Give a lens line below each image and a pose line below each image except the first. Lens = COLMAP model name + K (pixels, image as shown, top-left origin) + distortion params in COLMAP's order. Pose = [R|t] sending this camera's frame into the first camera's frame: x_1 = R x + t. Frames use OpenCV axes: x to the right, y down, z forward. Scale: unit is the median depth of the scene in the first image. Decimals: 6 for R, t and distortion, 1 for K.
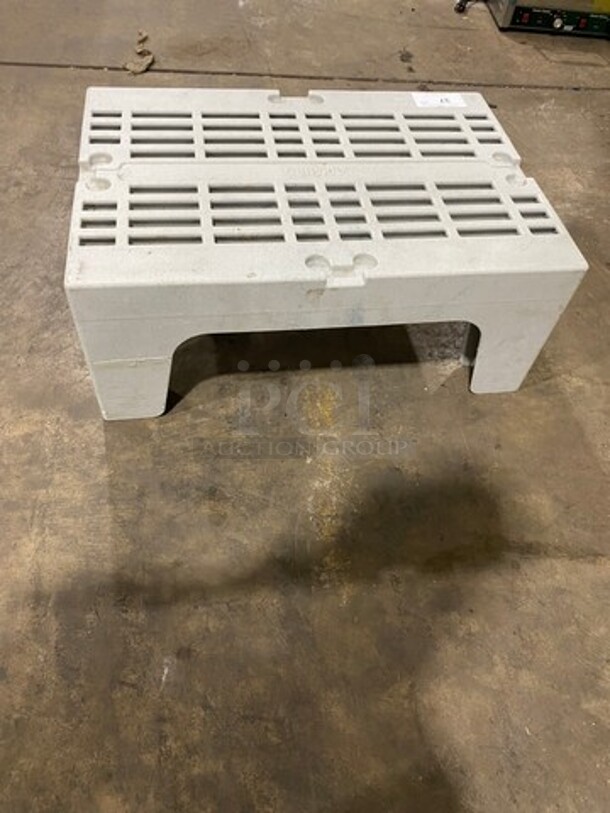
lens RADIAL K [[611.5, 0, 308.9], [0, 611.5, 404.9], [0, 0, 1]] dist [0.002706, -0.001391]
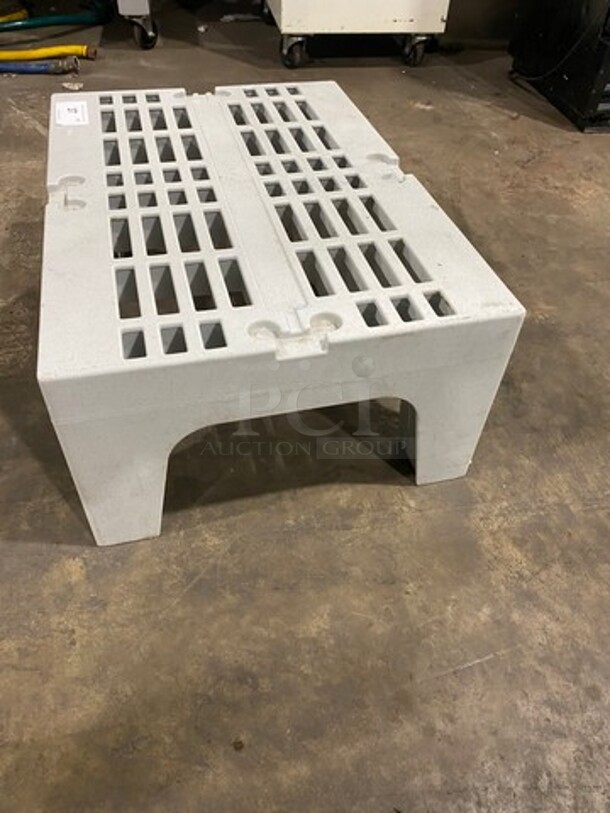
lens RADIAL K [[611.2, 0, 301.1], [0, 611.2, 403.4], [0, 0, 1]] dist [-0.001442, 0.000158]
pose [[-0.094898, -0.776228, 0.623269, -0.811667], [0.767674, 0.341539, 0.542243, -0.694774], [-0.633775, 0.529925, 0.563479, 0.627984]]
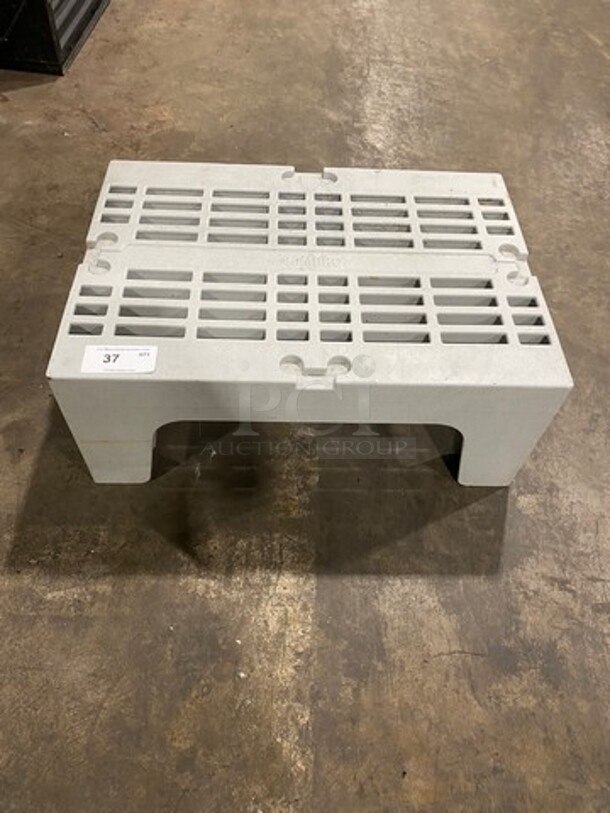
lens RADIAL K [[611.2, 0, 301.1], [0, 611.2, 403.4], [0, 0, 1]] dist [-0.001442, 0.000158]
pose [[-0.979898, -0.196247, -0.035877, 0.019867], [0.023828, -0.293679, 0.955607, -1.451907], [-0.198072, 0.935542, 0.292452, 0.950776]]
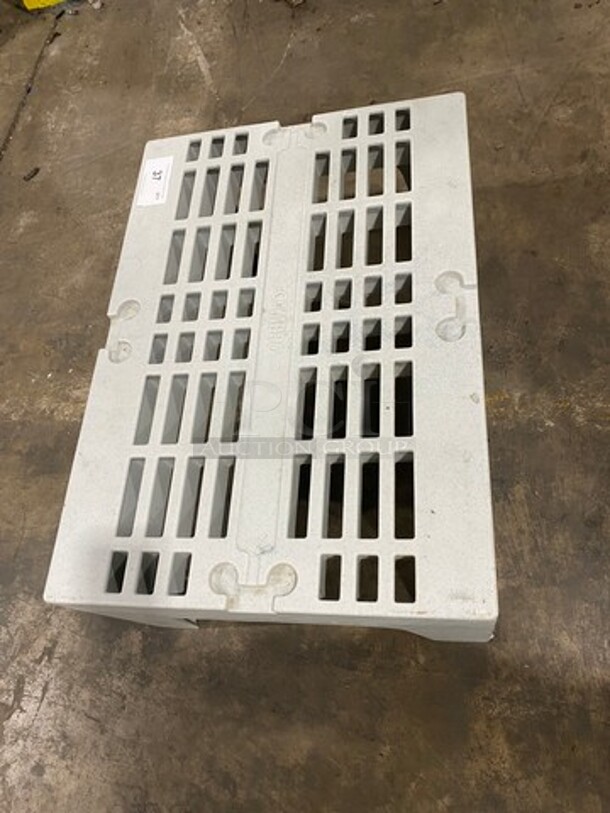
lens RADIAL K [[612.2, 0, 305.0], [0, 612.2, 406.5], [0, 0, 1]] dist [0.003415, 0.006624]
pose [[0.188225, -0.940498, 0.282904, -0.331117], [0.911076, 0.274776, 0.307309, -0.583121], [-0.366759, 0.199904, 0.908585, 0.268231]]
